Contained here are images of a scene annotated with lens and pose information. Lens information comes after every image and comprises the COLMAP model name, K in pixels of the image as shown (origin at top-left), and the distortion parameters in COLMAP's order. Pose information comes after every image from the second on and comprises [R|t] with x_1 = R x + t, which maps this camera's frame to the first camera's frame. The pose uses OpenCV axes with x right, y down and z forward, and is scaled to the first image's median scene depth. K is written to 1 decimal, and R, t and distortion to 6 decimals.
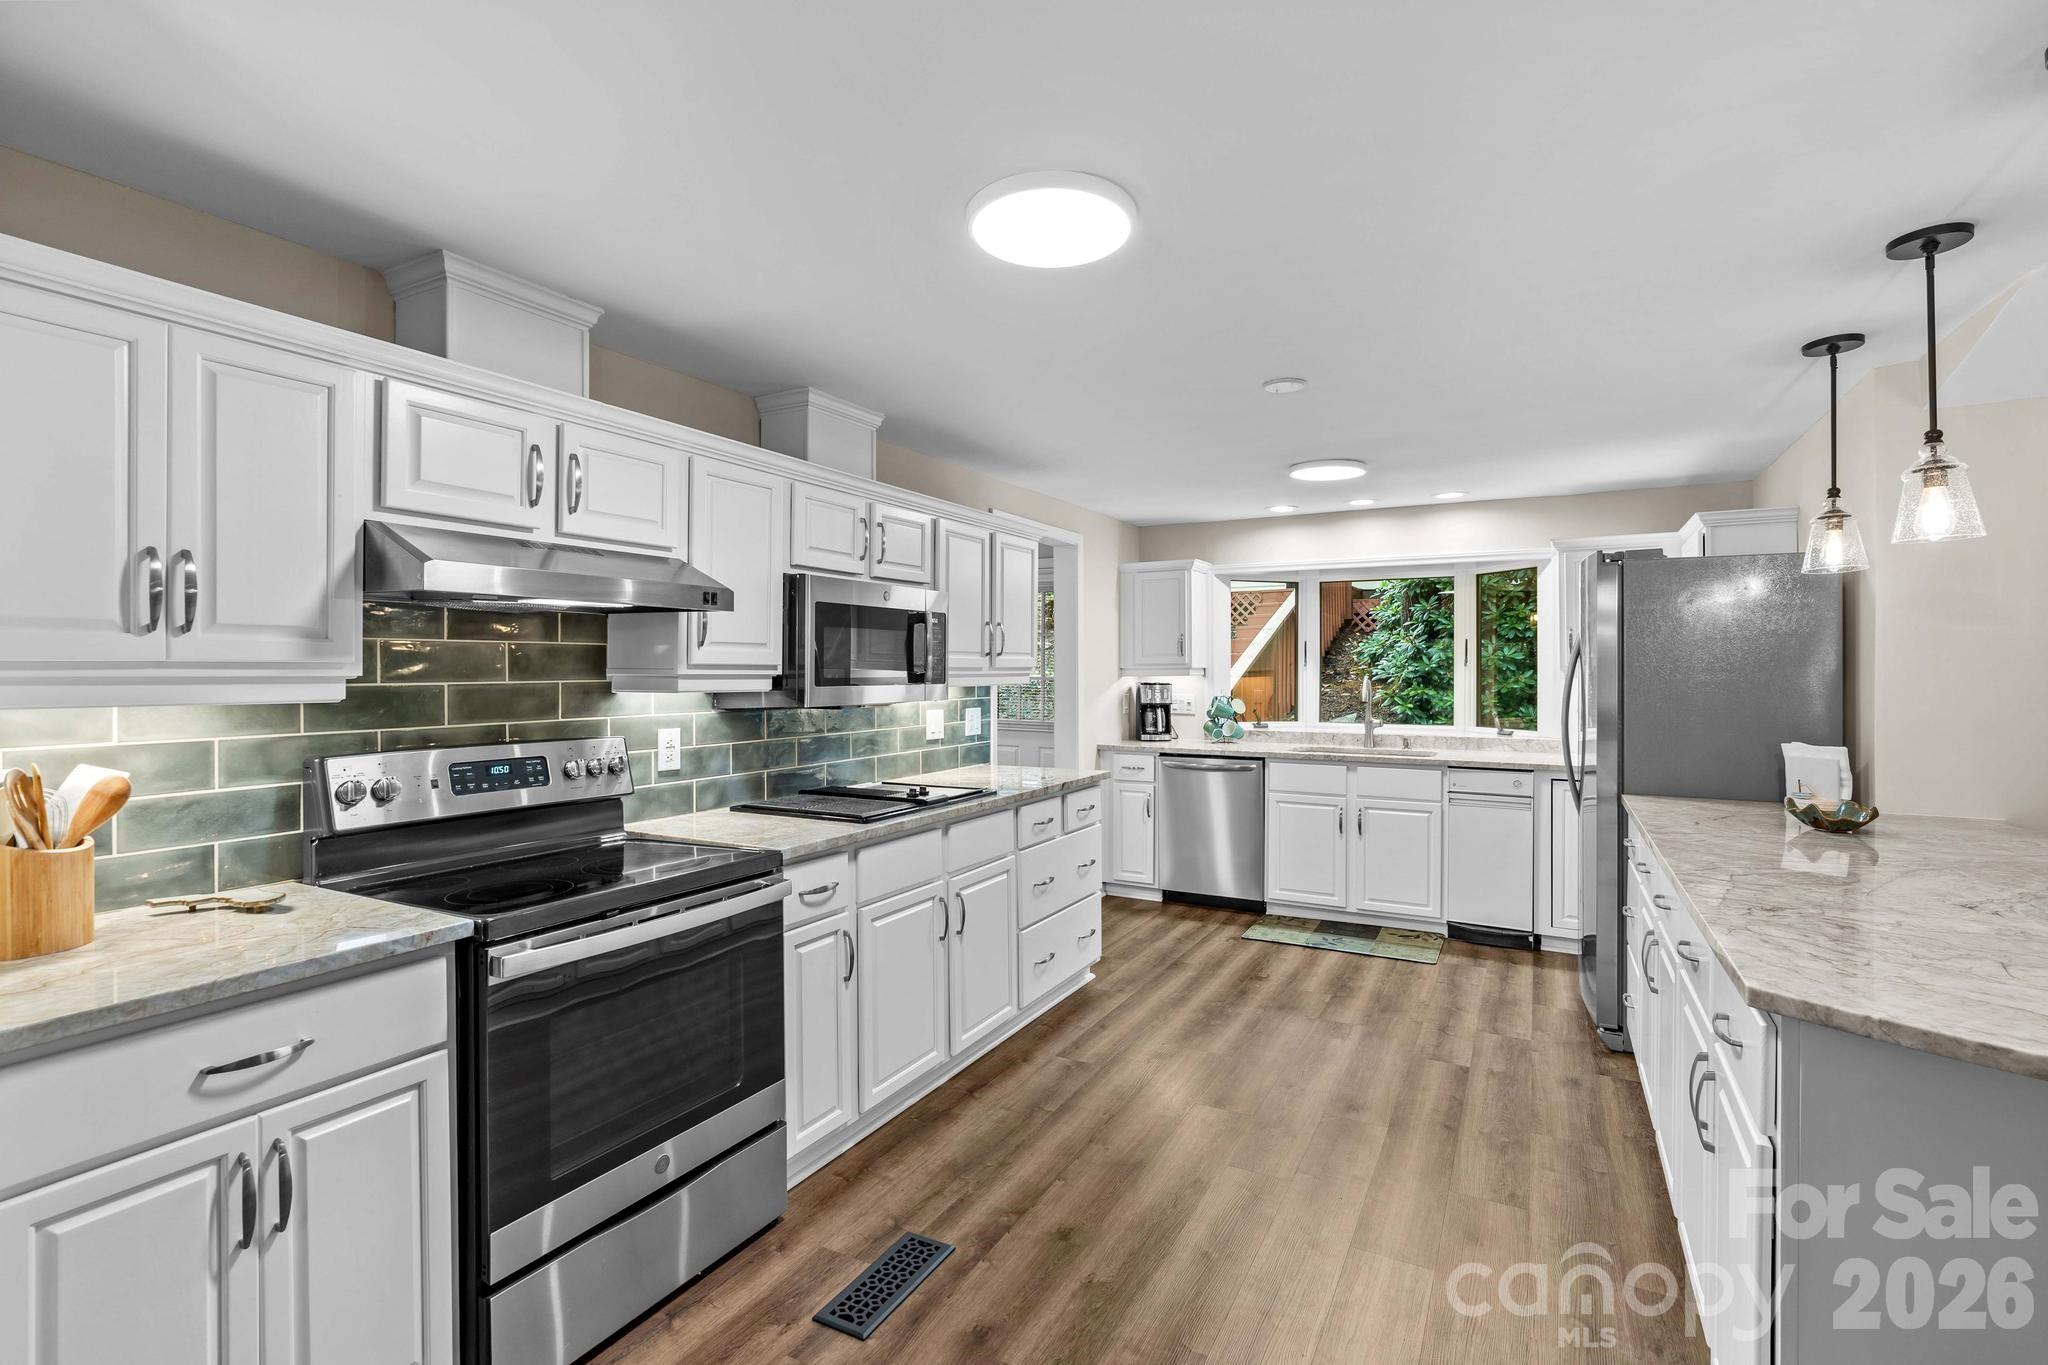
lens RADIAL K [[947.3, 0, 1021.1], [0, 947.3, 675.5], [0, 0, 1]] dist [-0.016347, 0.006063]
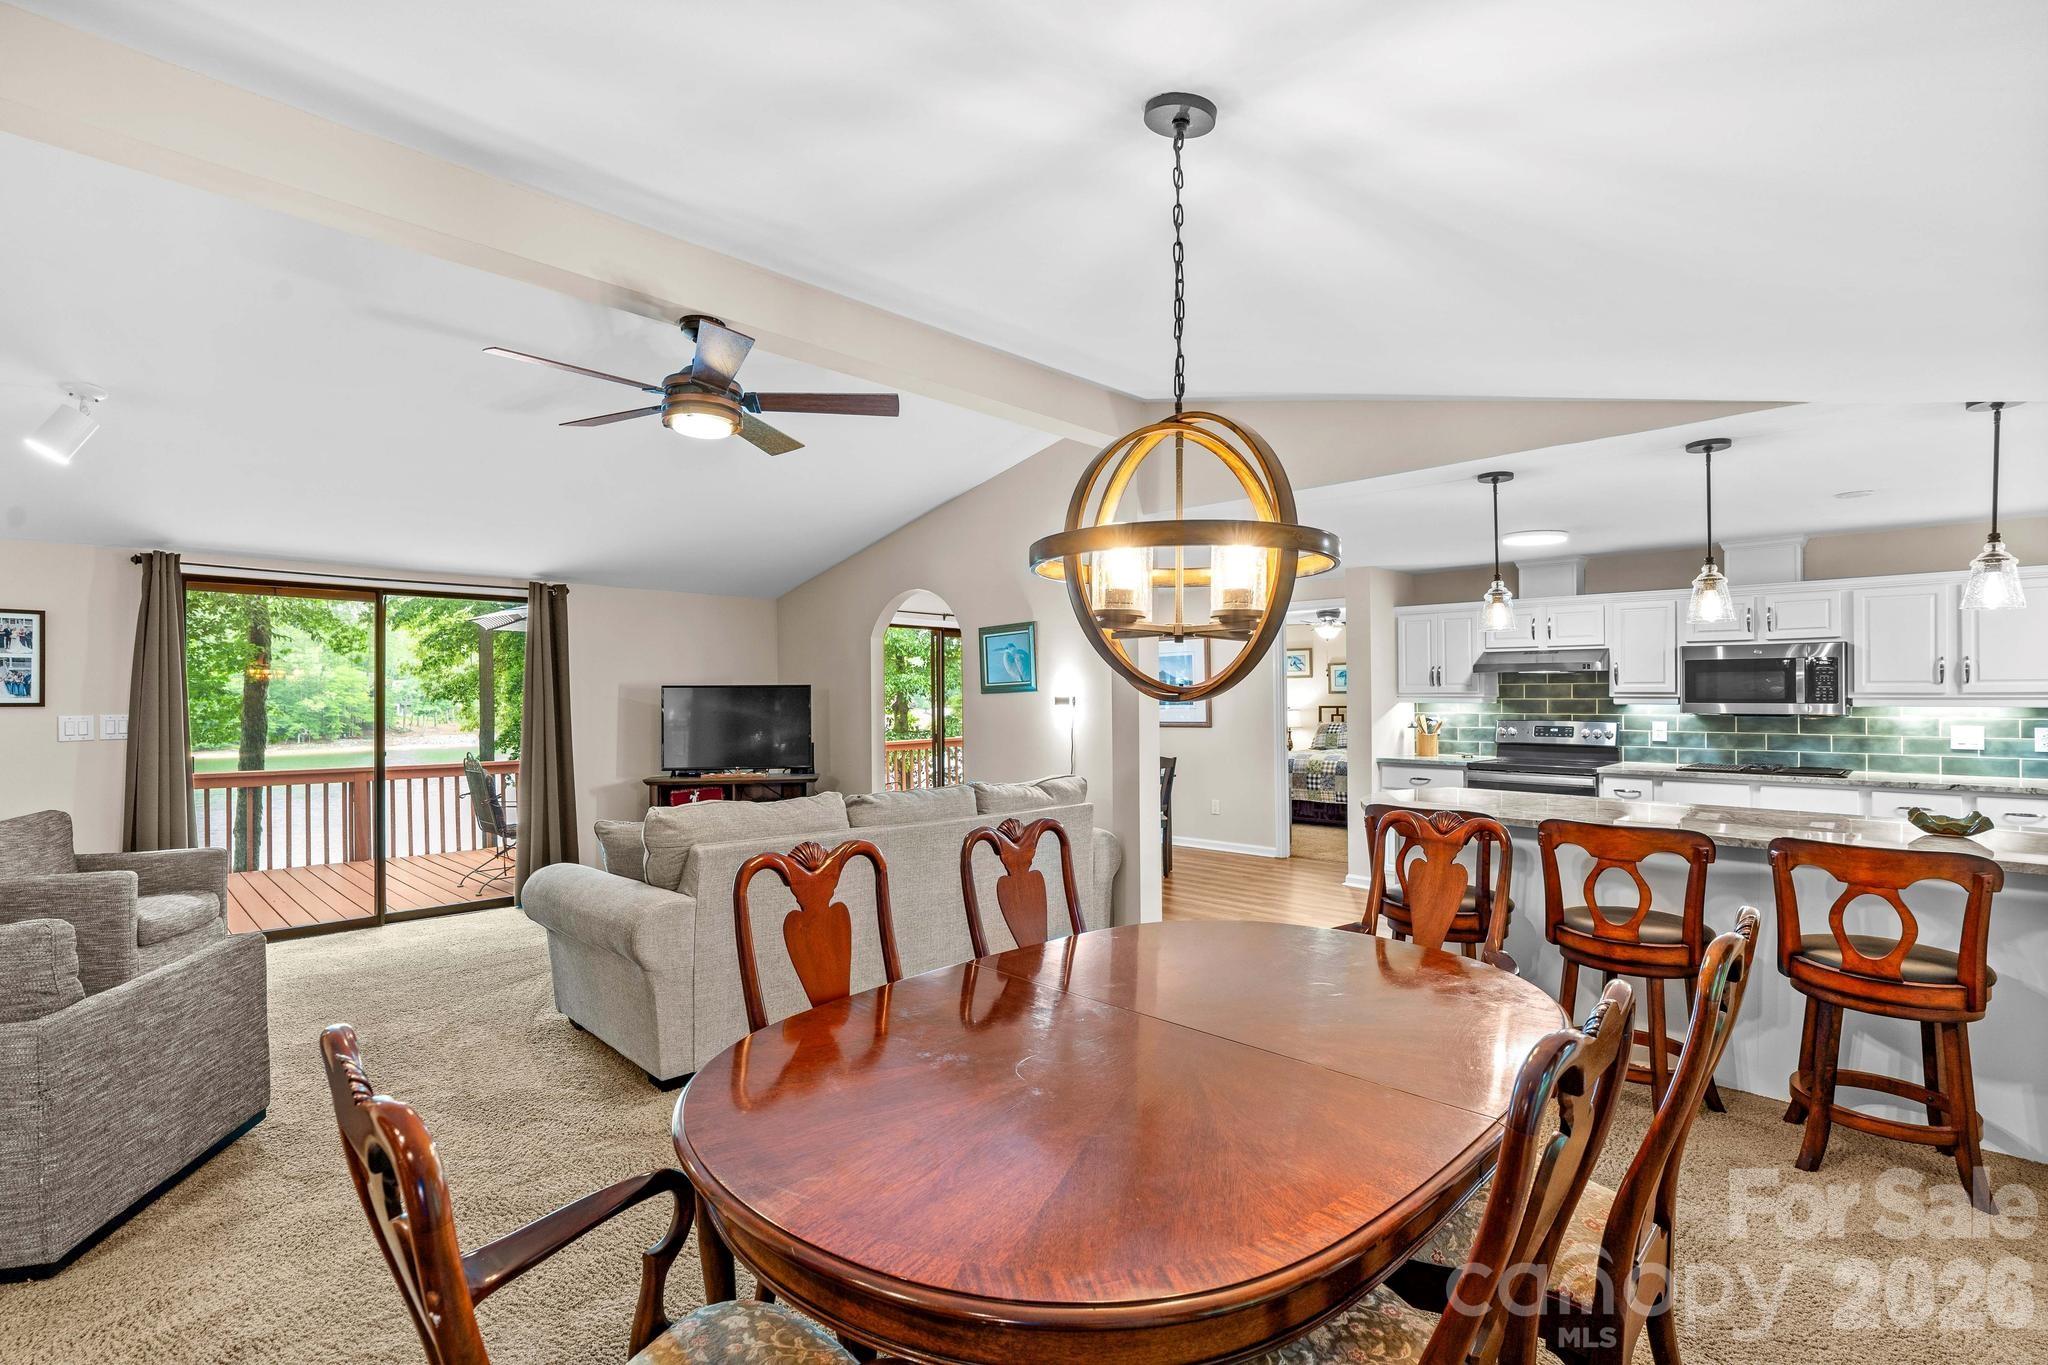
lens RADIAL K [[947.3, 0, 1025.8], [0, 947.3, 686.4], [0, 0, 1]] dist [-0.016347, 0.006063]
pose [[-0.266975, -0.004464, -0.963693, 2.061758], [-0.001690, 0.999990, -0.004164, -0.012399], [0.963702, 0.000517, -0.266979, 0.187364]]
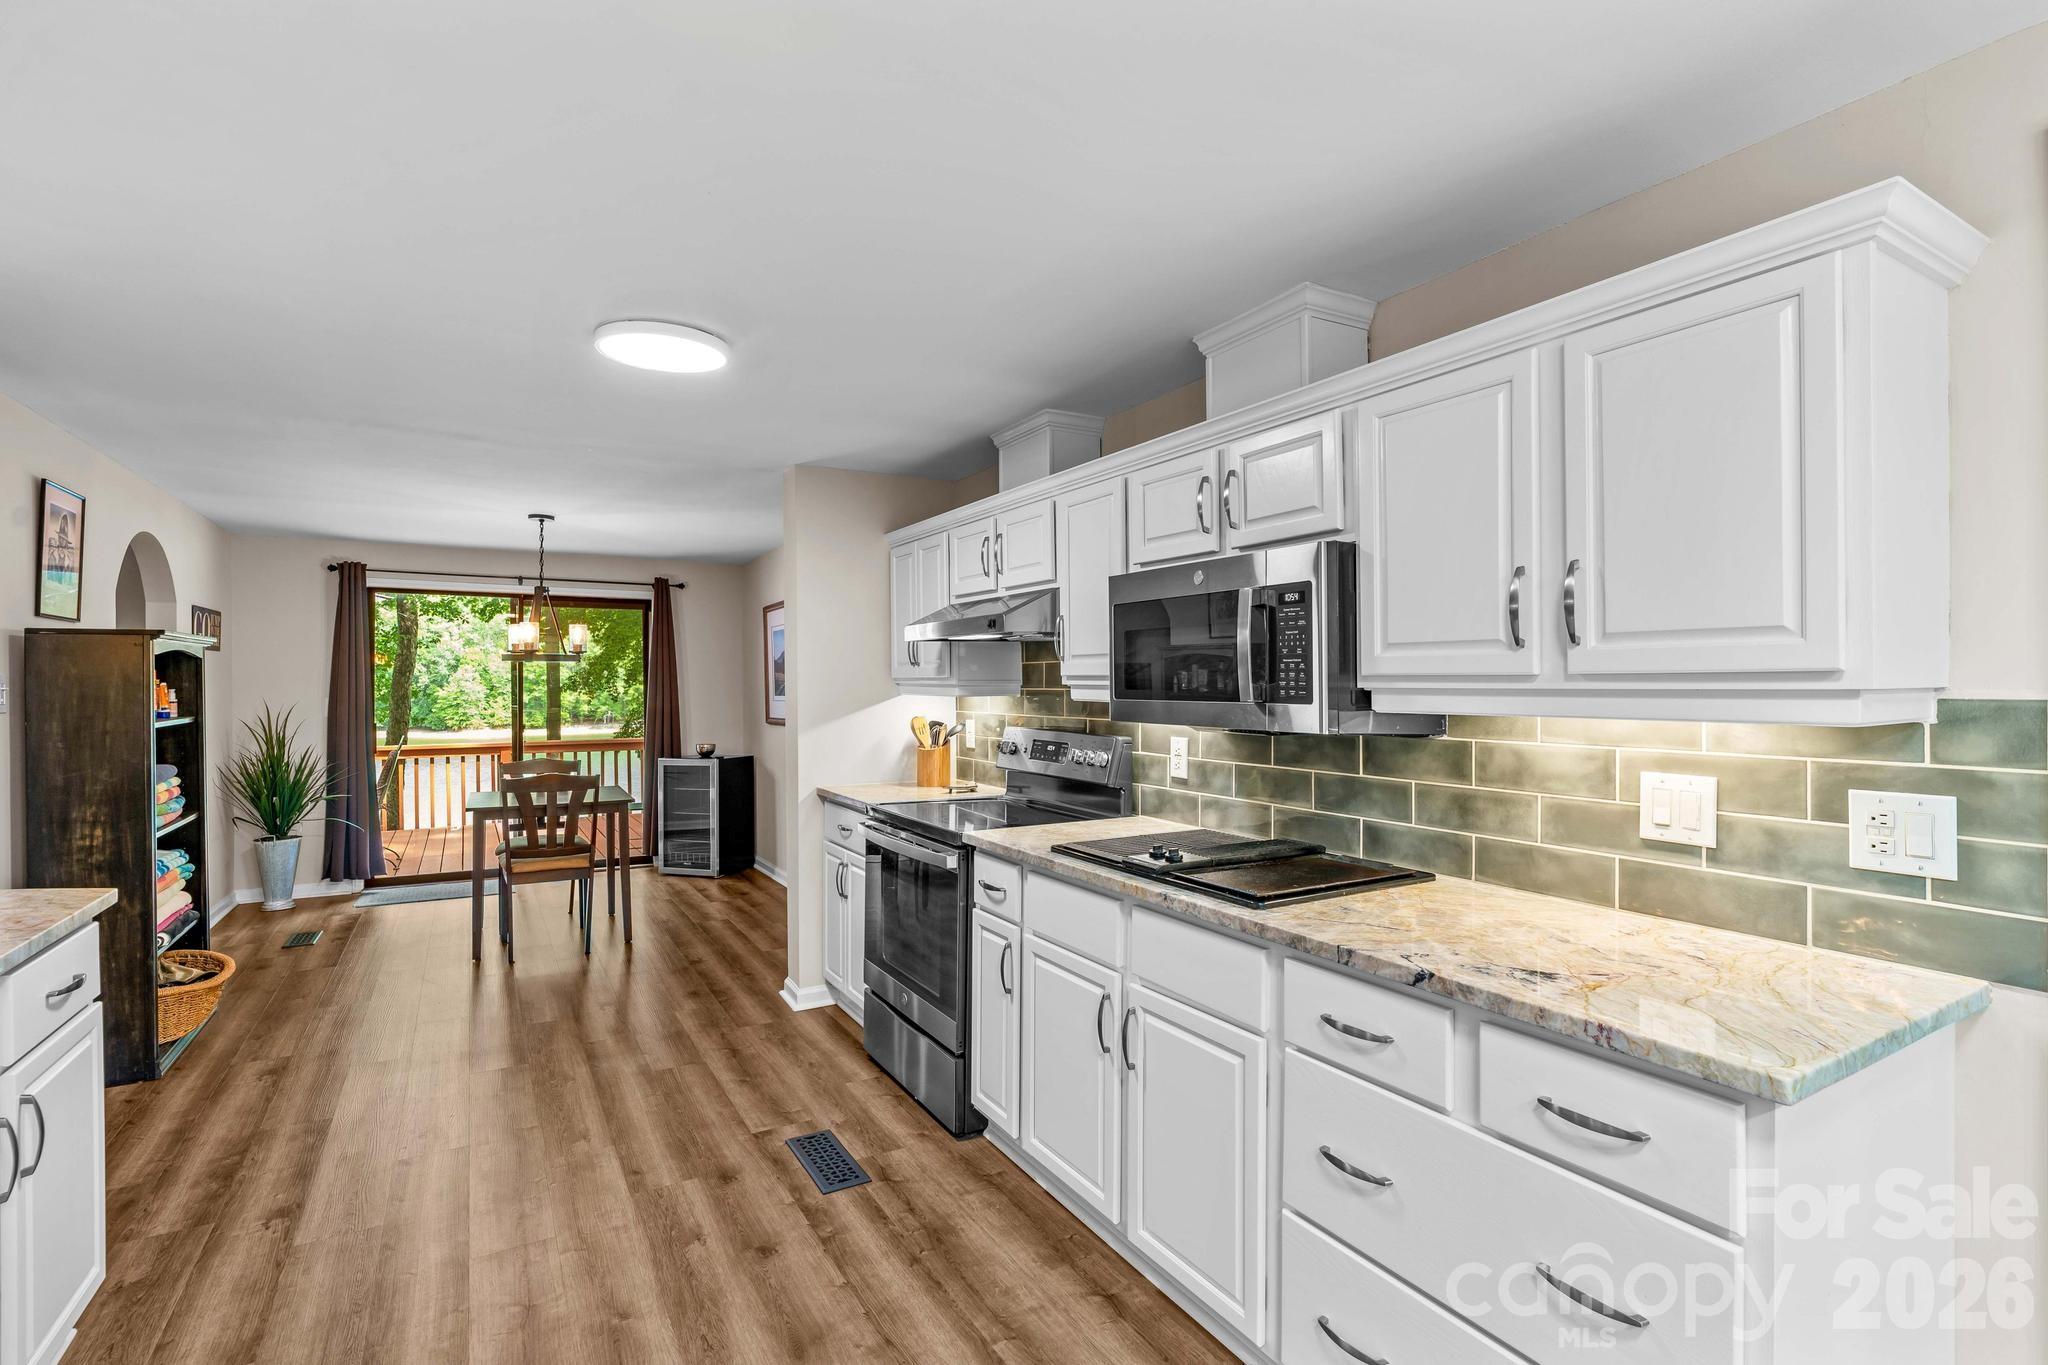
lens RADIAL K [[947.3, 0, 1025.4], [0, 947.3, 683.6], [0, 0, 1]] dist [-0.016347, 0.006063]
pose [[-0.510743, 0.005311, -0.859717, 0.600793], [-0.001407, 0.999974, 0.007013, -0.009189], [0.859732, 0.004791, -0.510723, 1.383017]]
